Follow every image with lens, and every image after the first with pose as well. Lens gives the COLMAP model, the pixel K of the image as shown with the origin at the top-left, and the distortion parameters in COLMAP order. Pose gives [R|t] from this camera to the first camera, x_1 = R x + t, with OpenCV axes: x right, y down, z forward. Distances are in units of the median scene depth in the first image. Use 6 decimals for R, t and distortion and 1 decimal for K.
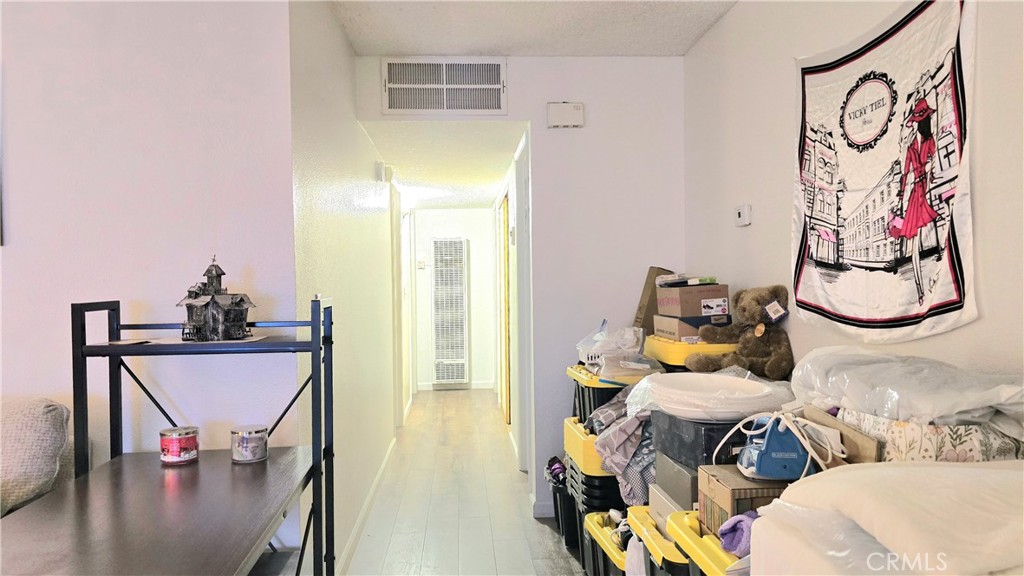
lens RADIAL K [[725.7, 0, 511.0], [0, 725.7, 281.9], [0, 0, 1]] dist [0.095688, -0.104925]
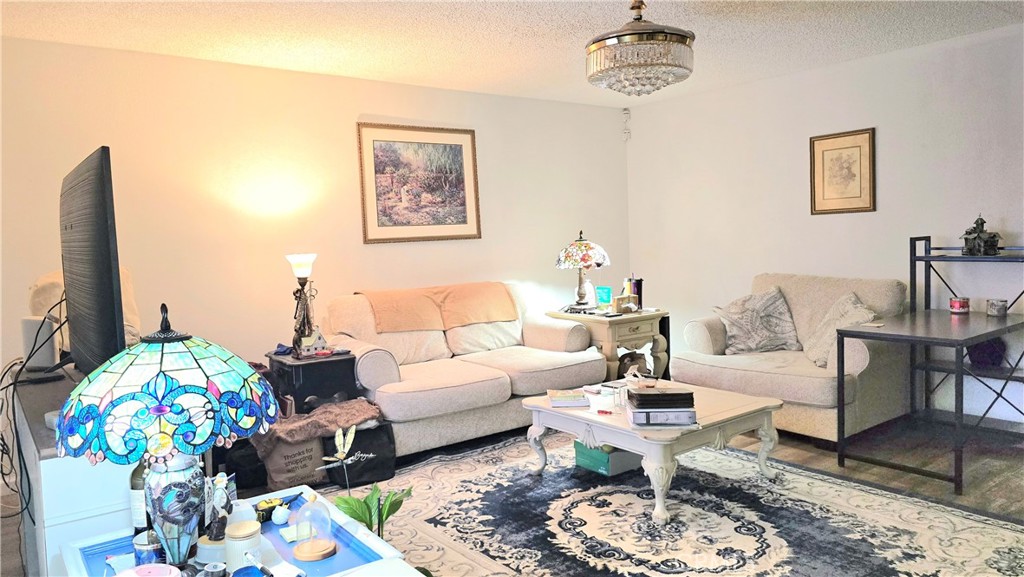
lens RADIAL K [[725.7, 0, 511.0], [0, 725.7, 282.4], [0, 0, 1]] dist [0.095688, -0.104925]
pose [[0.571369, 0.053456, -0.818951, 0.543736], [0.021509, 0.996558, 0.080056, -0.038589], [0.820412, -0.063357, 0.568252, -1.238576]]
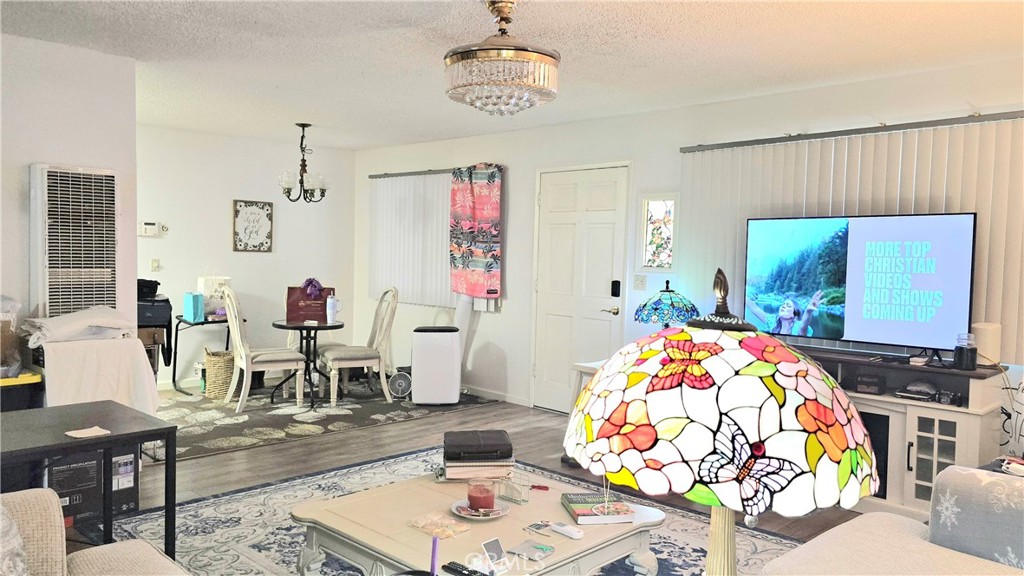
lens RADIAL K [[748.8, 0, 512.0], [0, 748.8, 288.0], [0, 0, 1]] dist [-0.004803, -0.001350]
pose [[-0.676026, -0.031503, 0.736204, -1.720125], [-0.009070, 0.999366, 0.034435, -0.015114], [-0.736822, 0.016601, -0.675883, 0.893759]]
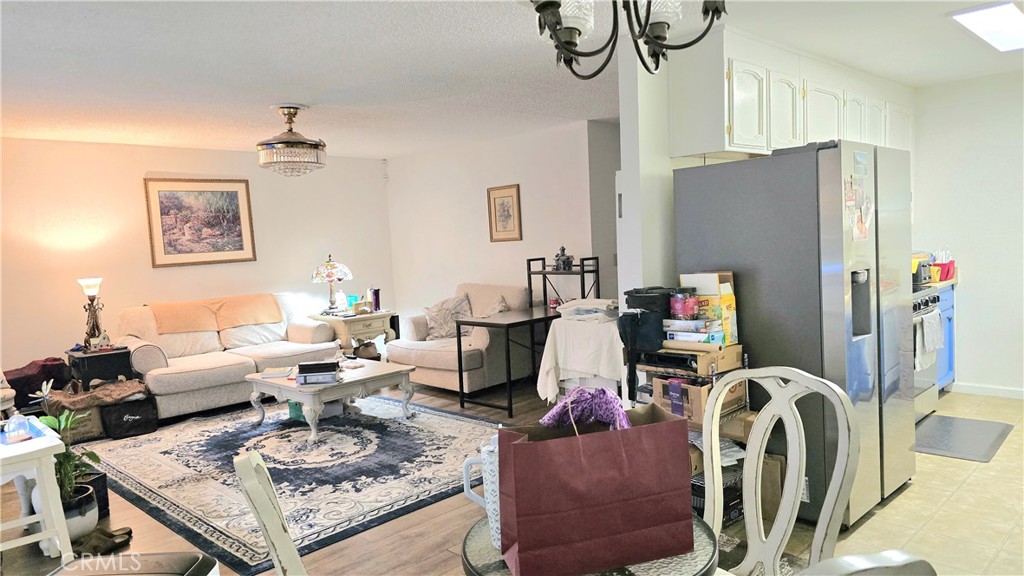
lens RADIAL K [[702.9, 0, 512.0], [0, 702.9, 288.0], [0, 0, 1]] dist [0.094024, -0.098505]
pose [[0.669026, 0.042385, -0.742030, 1.716564], [0.033788, 0.995606, 0.087333, -0.118851], [0.742471, -0.083500, 0.664654, -1.190600]]
